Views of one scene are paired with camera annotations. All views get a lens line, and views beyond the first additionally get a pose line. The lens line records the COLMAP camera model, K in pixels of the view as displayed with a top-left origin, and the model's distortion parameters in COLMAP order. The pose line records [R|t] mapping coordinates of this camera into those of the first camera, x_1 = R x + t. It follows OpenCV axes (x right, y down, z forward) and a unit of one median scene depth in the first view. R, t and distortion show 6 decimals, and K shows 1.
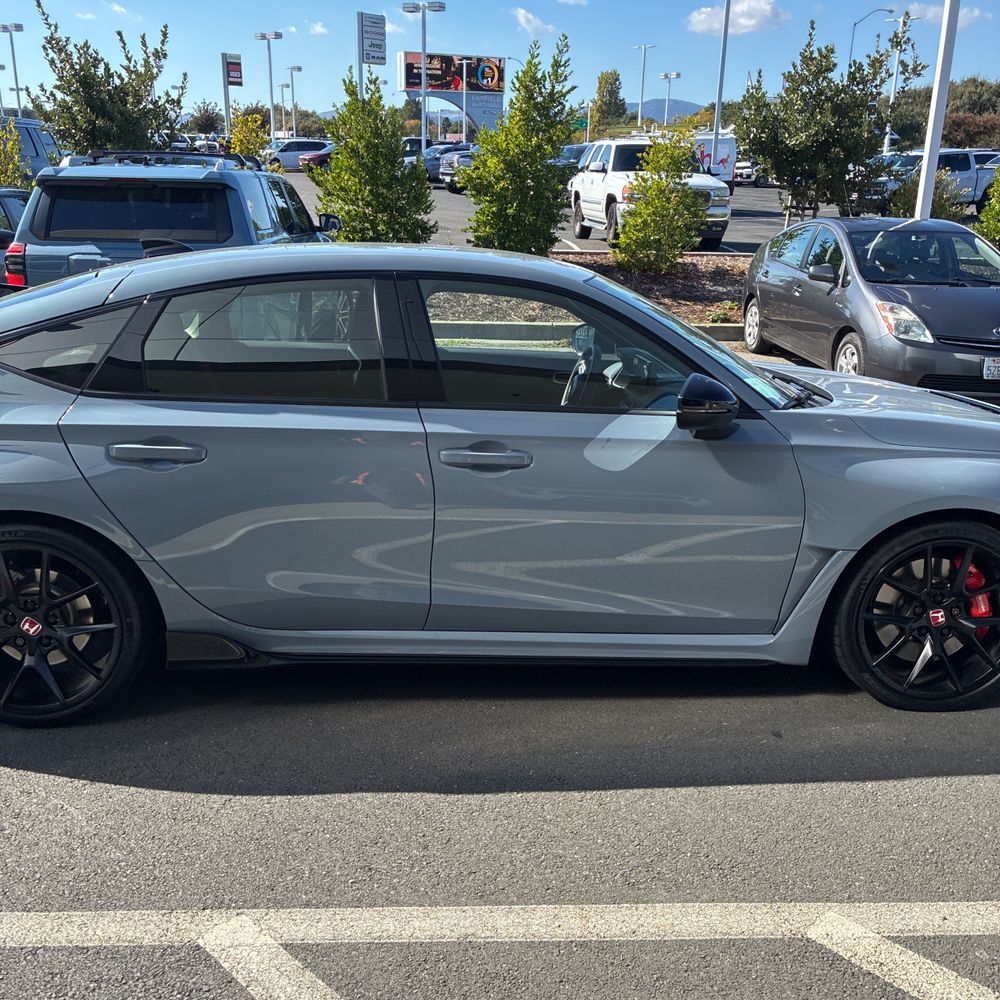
lens RADIAL K [[1011.9, 0, 498.7], [0, 1011.9, 493.5], [0, 0, 1]] dist [0.015016, 0.000000]
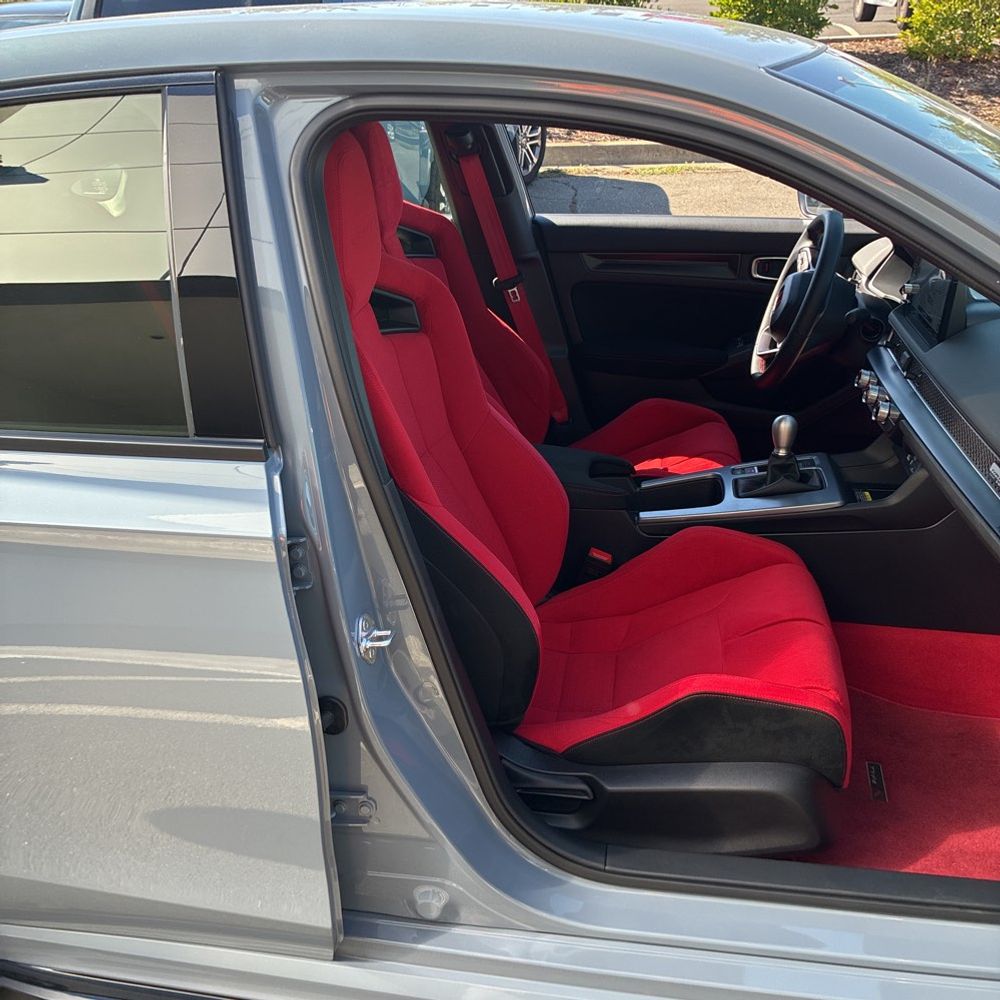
lens RADIAL K [[1011.9, 0, 500.7], [0, 1011.9, 504.1], [0, 0, 1]] dist [0.015016, 0.000000]
pose [[0.970127, 0.045557, -0.238280, 0.021684], [-0.002303, 0.983895, 0.178733, -0.032899], [0.242585, -0.172845, 0.954608, 0.164426]]
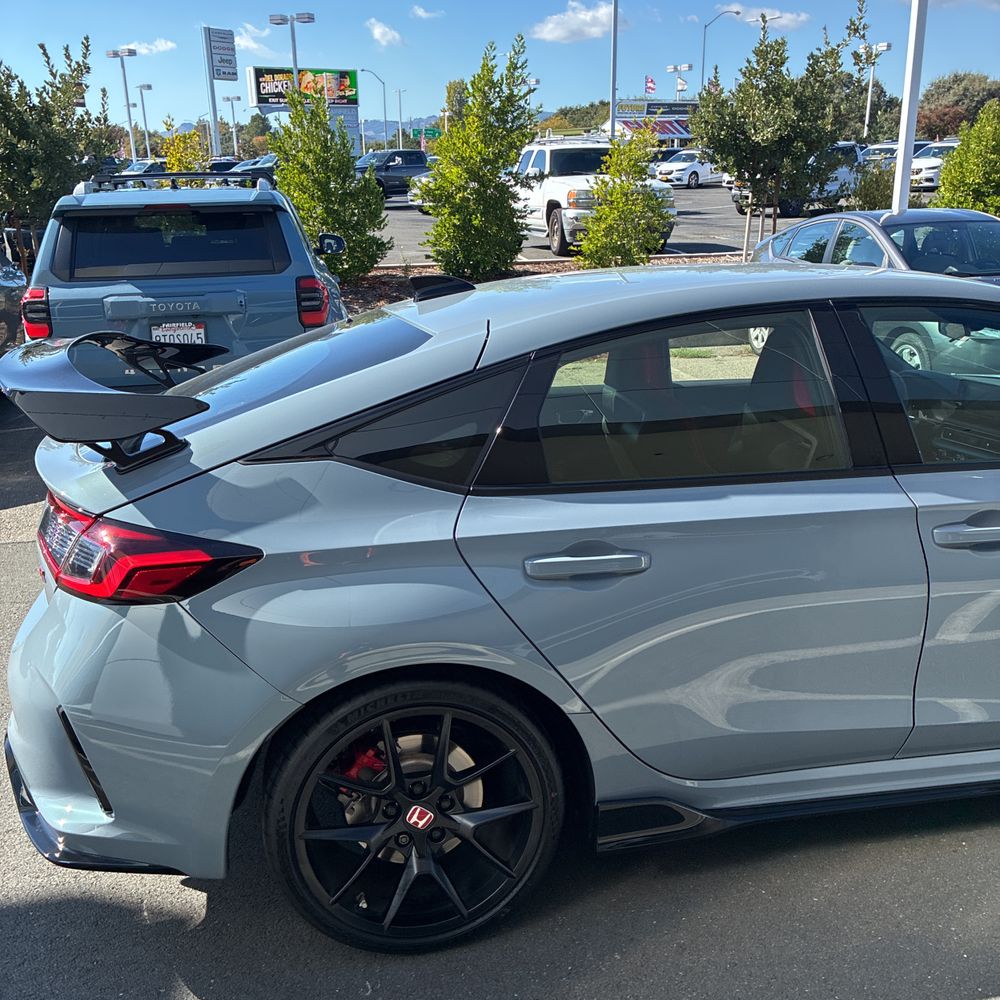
lens RADIAL K [[1011.9, 0, 486.0], [0, 1011.9, 496.2], [0, 0, 1]] dist [0.015016, 0.000000]
pose [[0.990661, -0.078789, 0.111276, -0.114744], [0.079538, 0.996829, -0.002304, -0.022222], [-0.110742, 0.011134, 0.993787, 0.065668]]
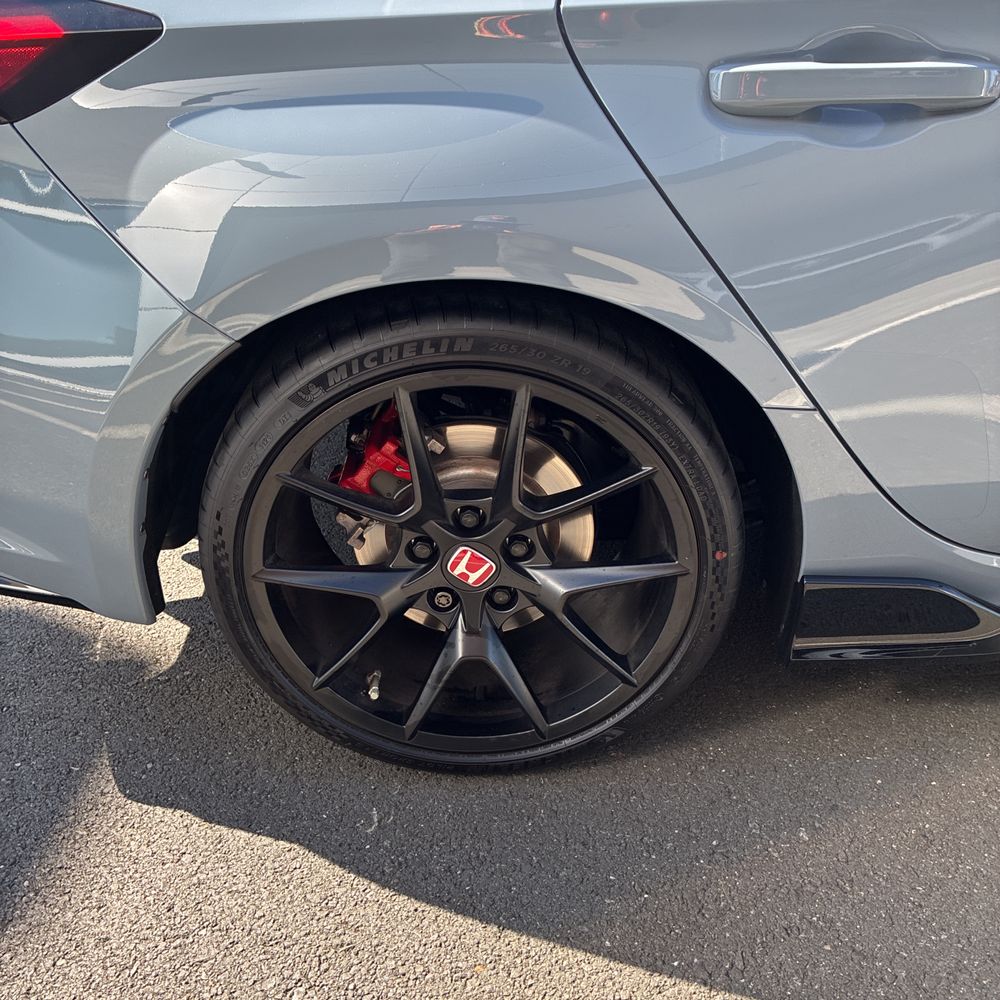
lens RADIAL K [[1011.9, 0, 483.7], [0, 1011.9, 499.8], [0, 0, 1]] dist [0.015016, 0.000000]
pose [[0.993030, -0.003411, -0.117809, -0.098213], [0.035092, 0.962802, 0.267920, -0.000908], [0.112513, -0.270187, 0.956211, 0.149139]]
